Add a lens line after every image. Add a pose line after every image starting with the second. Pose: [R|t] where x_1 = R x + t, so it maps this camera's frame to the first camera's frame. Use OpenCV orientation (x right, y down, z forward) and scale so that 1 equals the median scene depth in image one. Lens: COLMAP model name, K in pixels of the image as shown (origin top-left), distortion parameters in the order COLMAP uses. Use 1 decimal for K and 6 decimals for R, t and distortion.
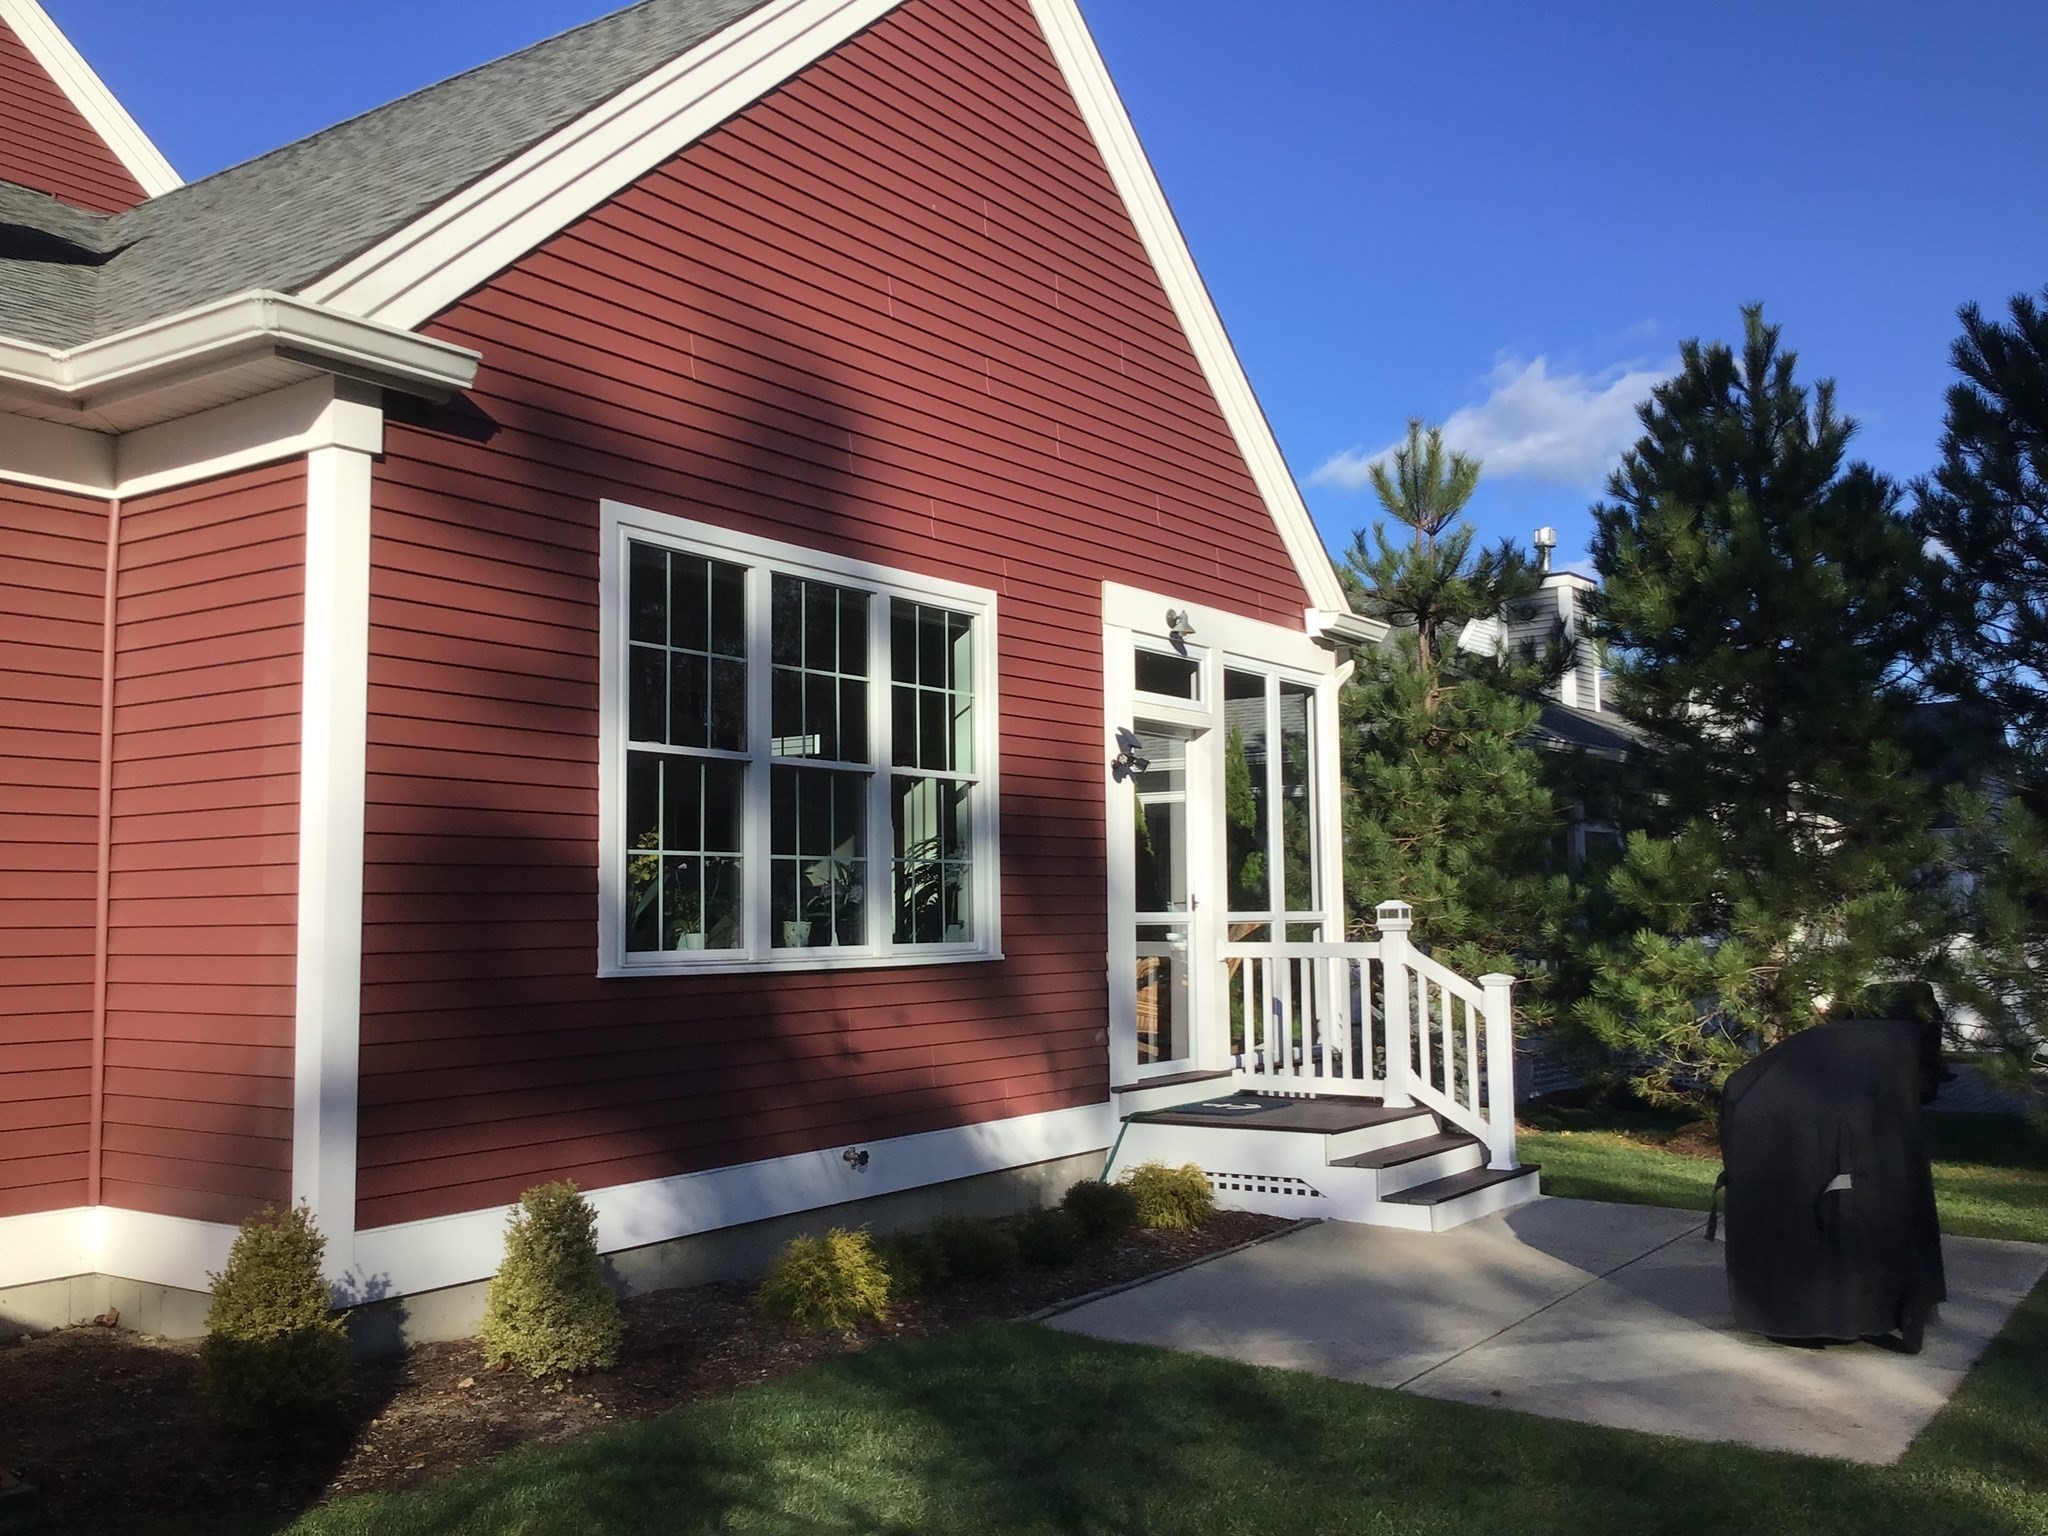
lens RADIAL K [[1852.6, 0, 1023.1], [0, 1852.6, 751.9], [0, 0, 1]] dist [0.143489, -0.308132]
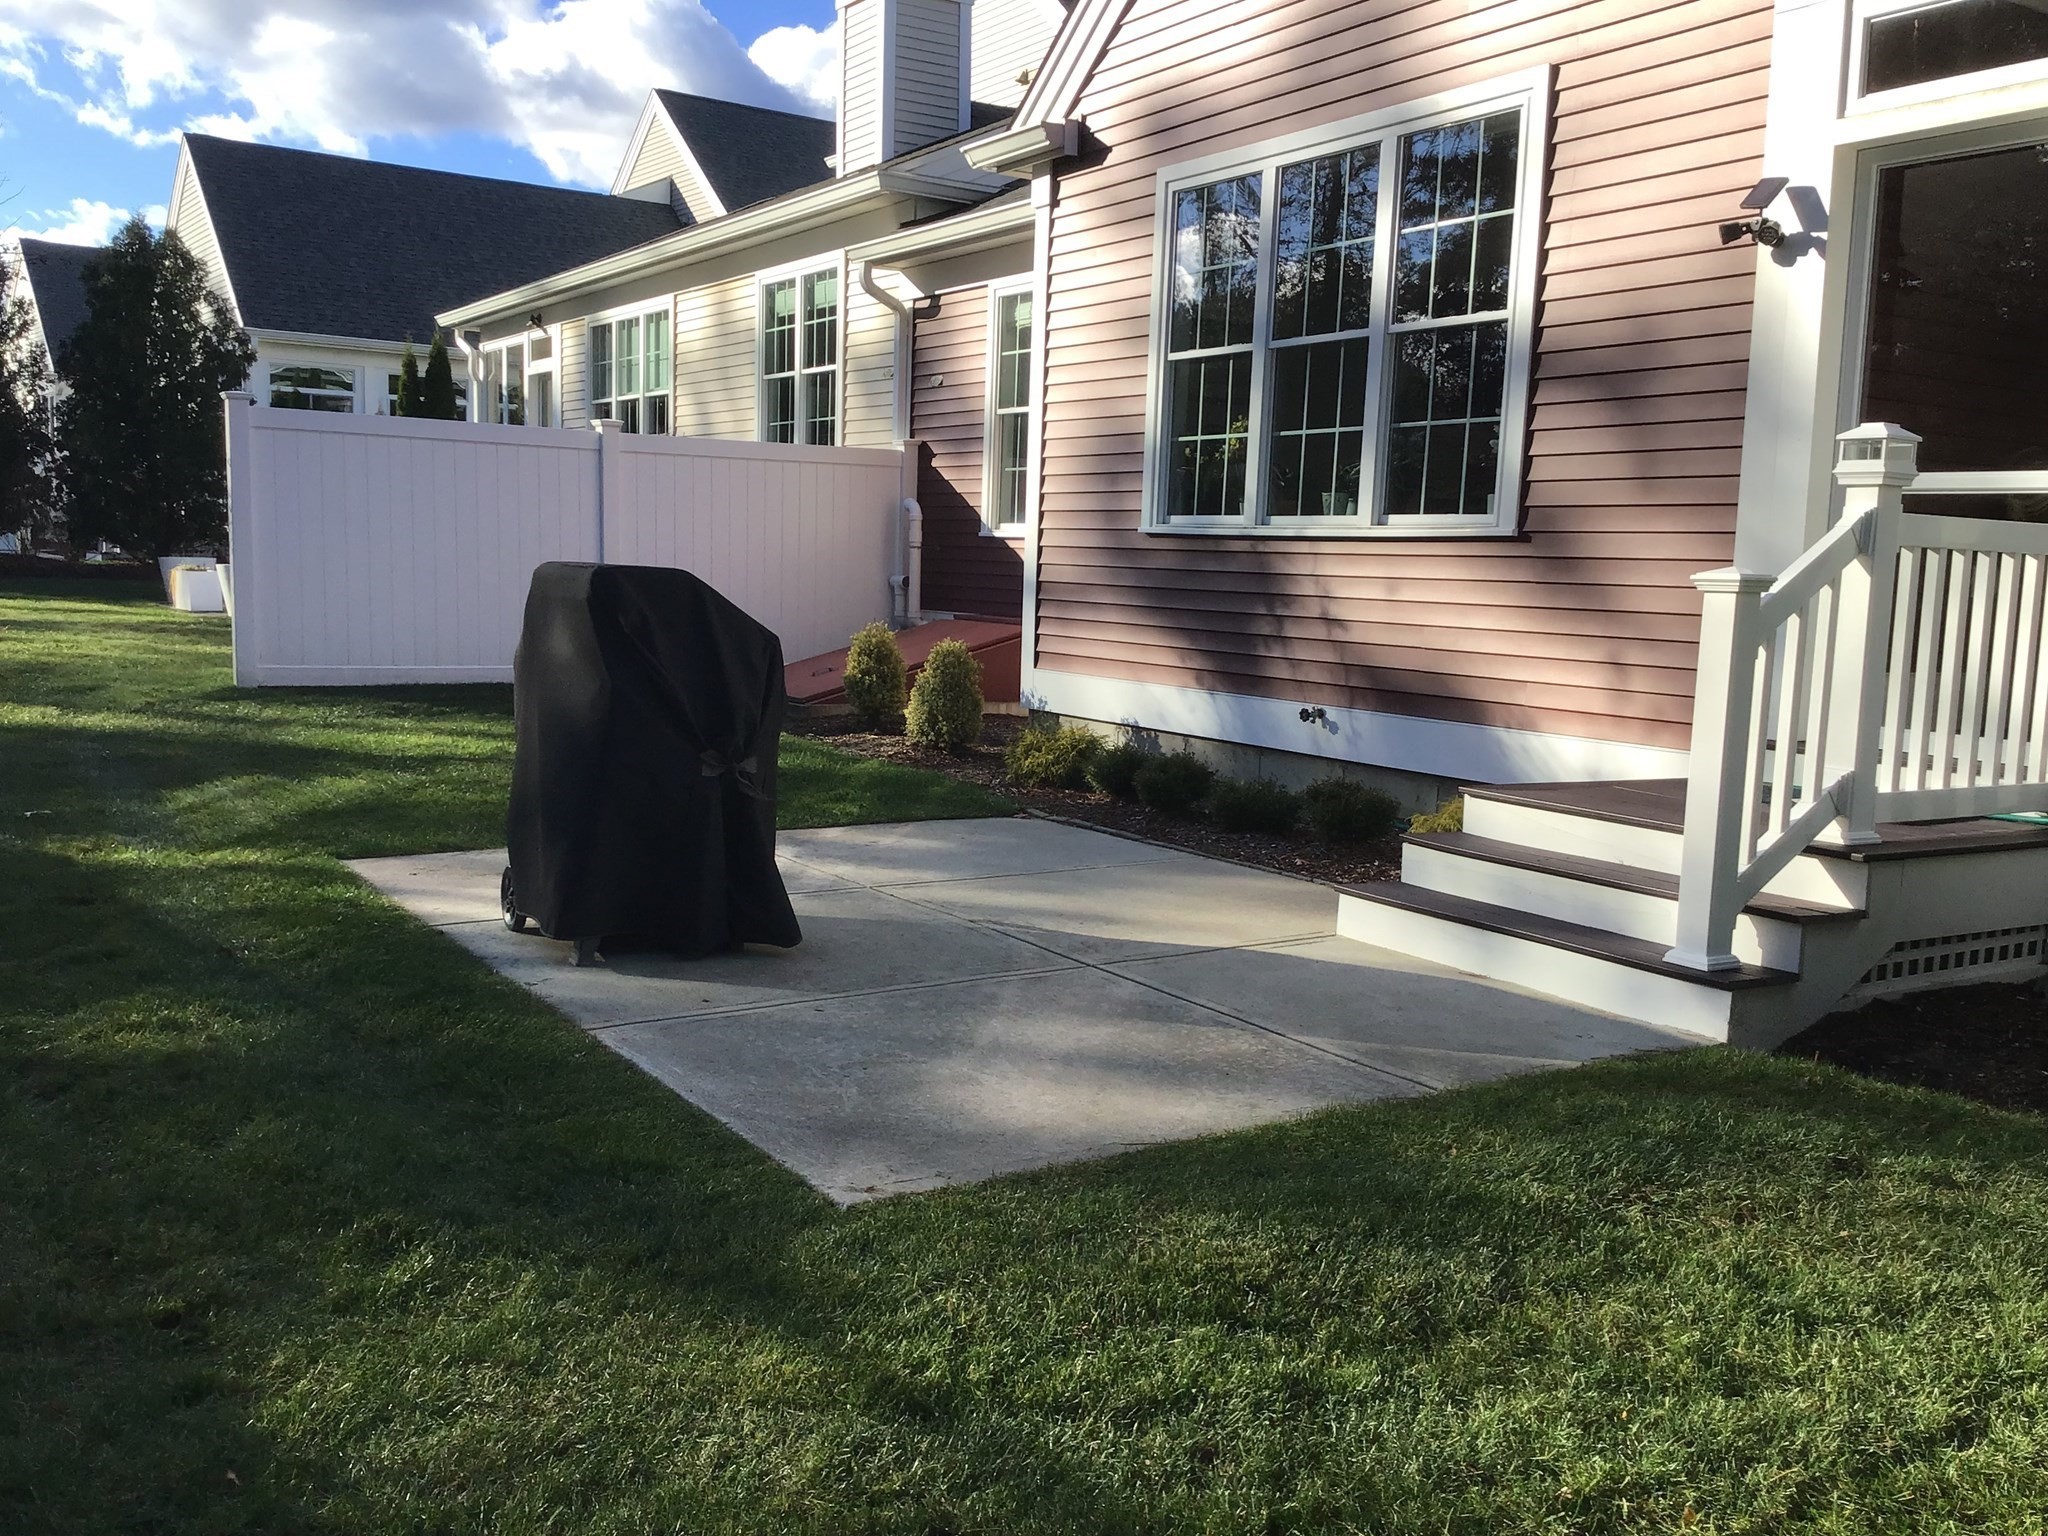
lens RADIAL K [[1852.6, 0, 1023.1], [0, 1852.6, 751.9], [0, 0, 1]] dist [0.143489, -0.308132]
pose [[-0.394355, 0.091679, -0.914373, 0.936780], [0.048665, 0.995698, 0.078845, 0.146618], [0.917669, -0.013405, -0.397121, 1.261056]]
